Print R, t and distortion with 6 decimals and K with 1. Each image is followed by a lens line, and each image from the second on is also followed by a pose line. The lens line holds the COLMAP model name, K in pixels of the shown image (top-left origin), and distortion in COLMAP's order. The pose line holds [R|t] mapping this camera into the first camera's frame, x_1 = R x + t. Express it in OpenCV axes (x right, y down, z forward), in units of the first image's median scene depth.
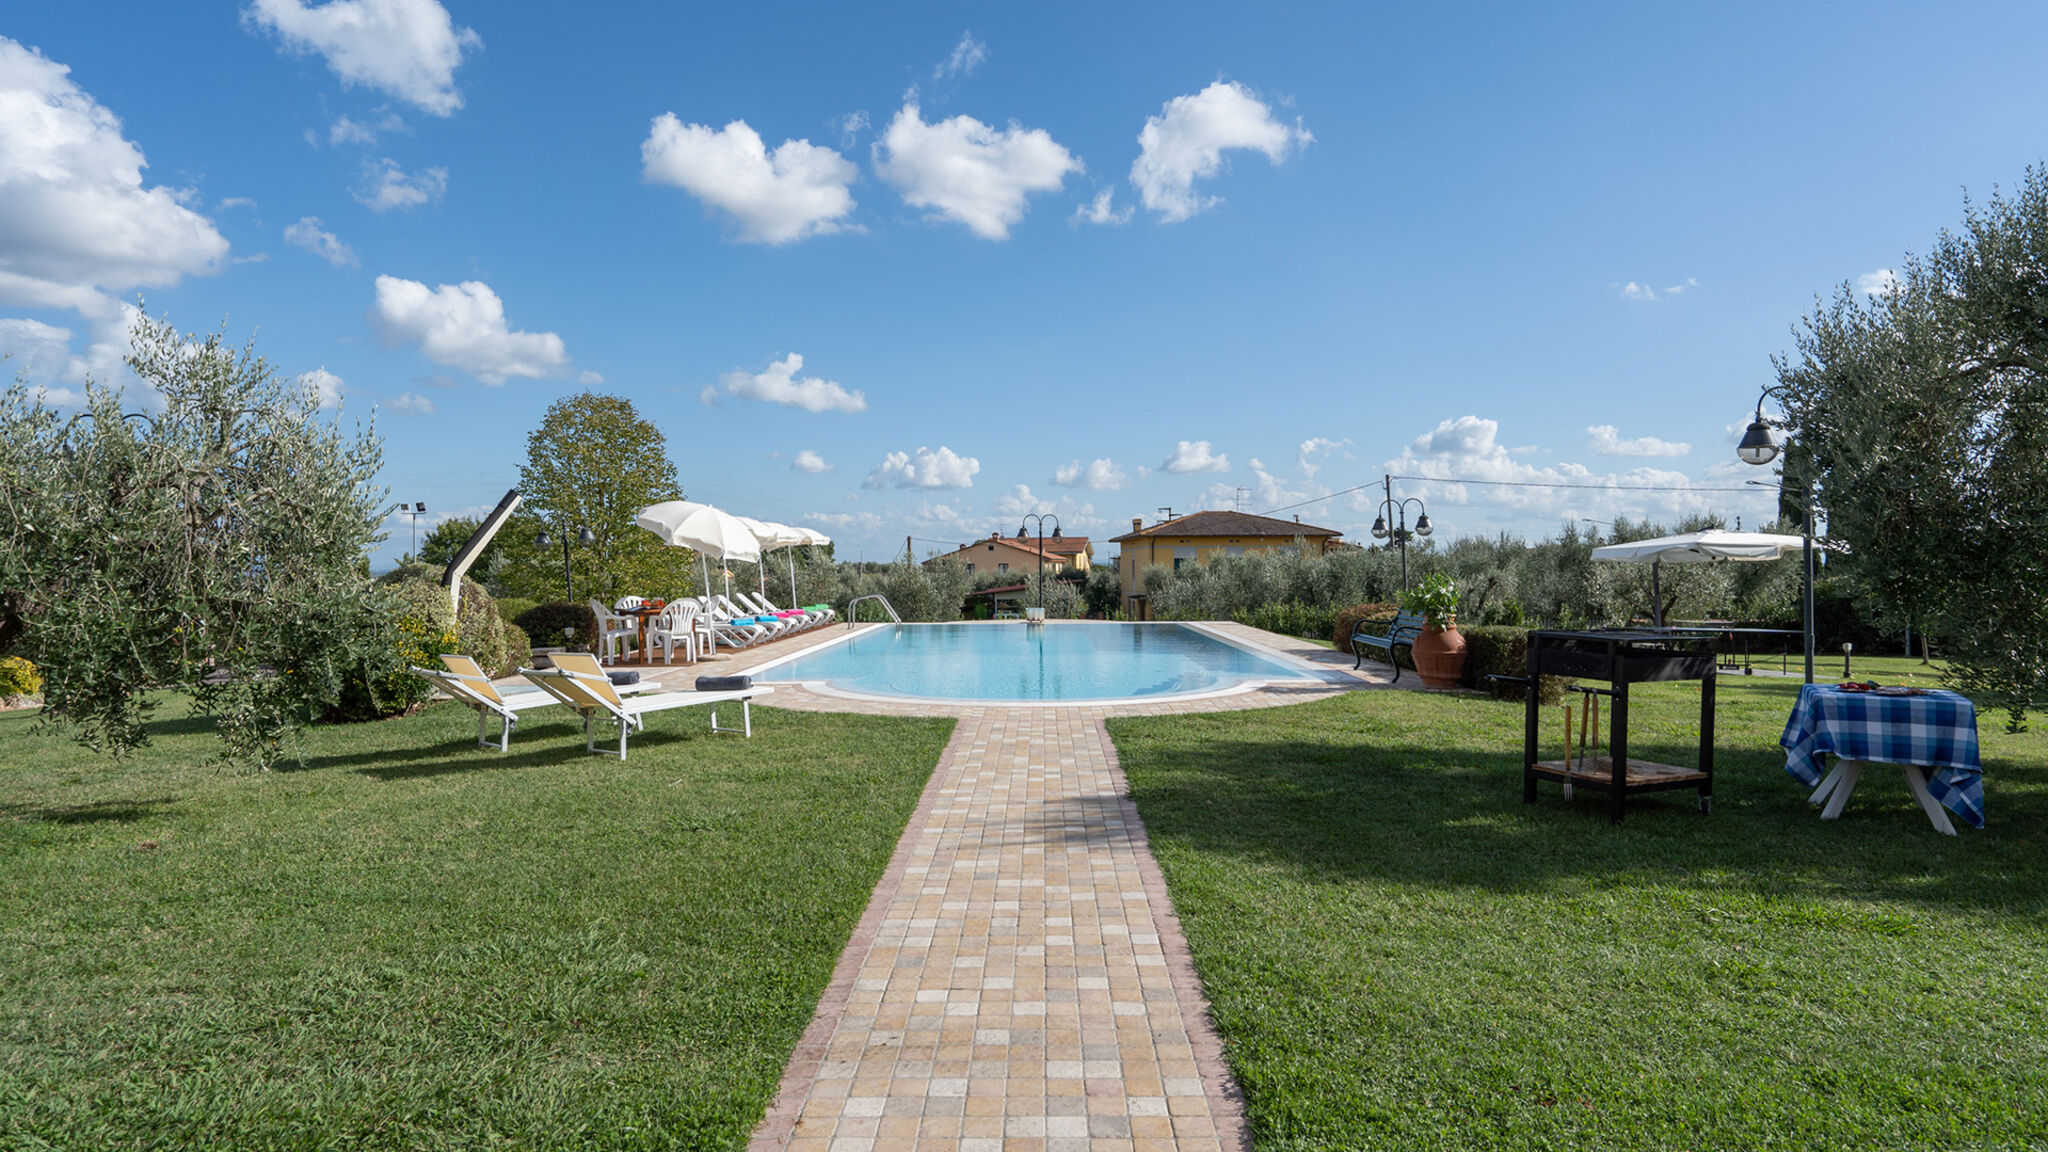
lens RADIAL K [[1219.9, 0, 1025.1], [0, 1219.9, 572.1], [0, 0, 1]] dist [-0.003609, 0.000087]
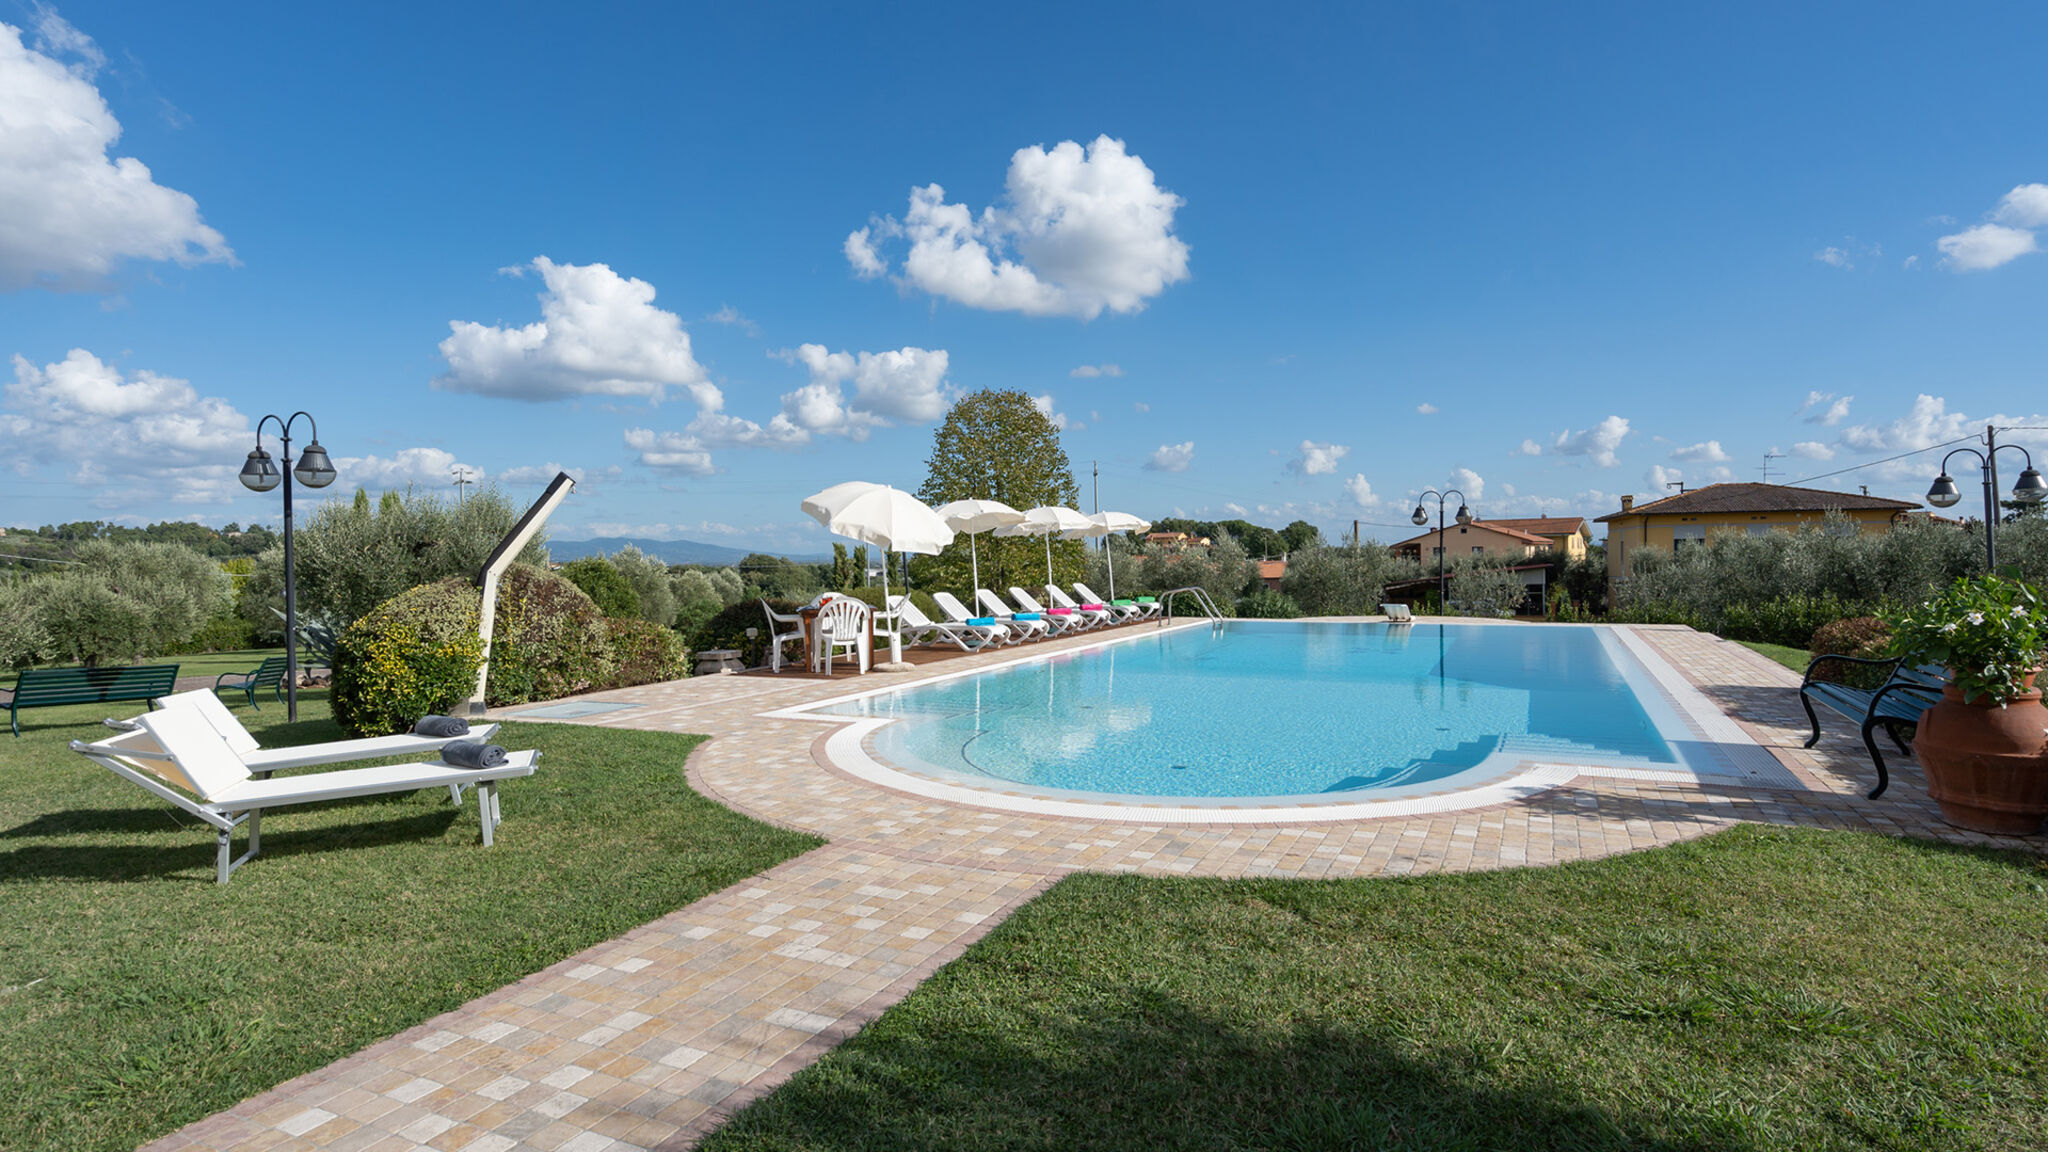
lens RADIAL K [[1037.5, 0, 1024.2], [0, 1037.5, 575.3], [0, 0, 1]] dist [-0.024015, -0.000086]
pose [[0.884659, 0.003933, -0.466221, 0.062060], [0.005728, 0.999797, 0.019303, -0.002687], [0.466203, -0.019747, 0.884457, 0.155091]]
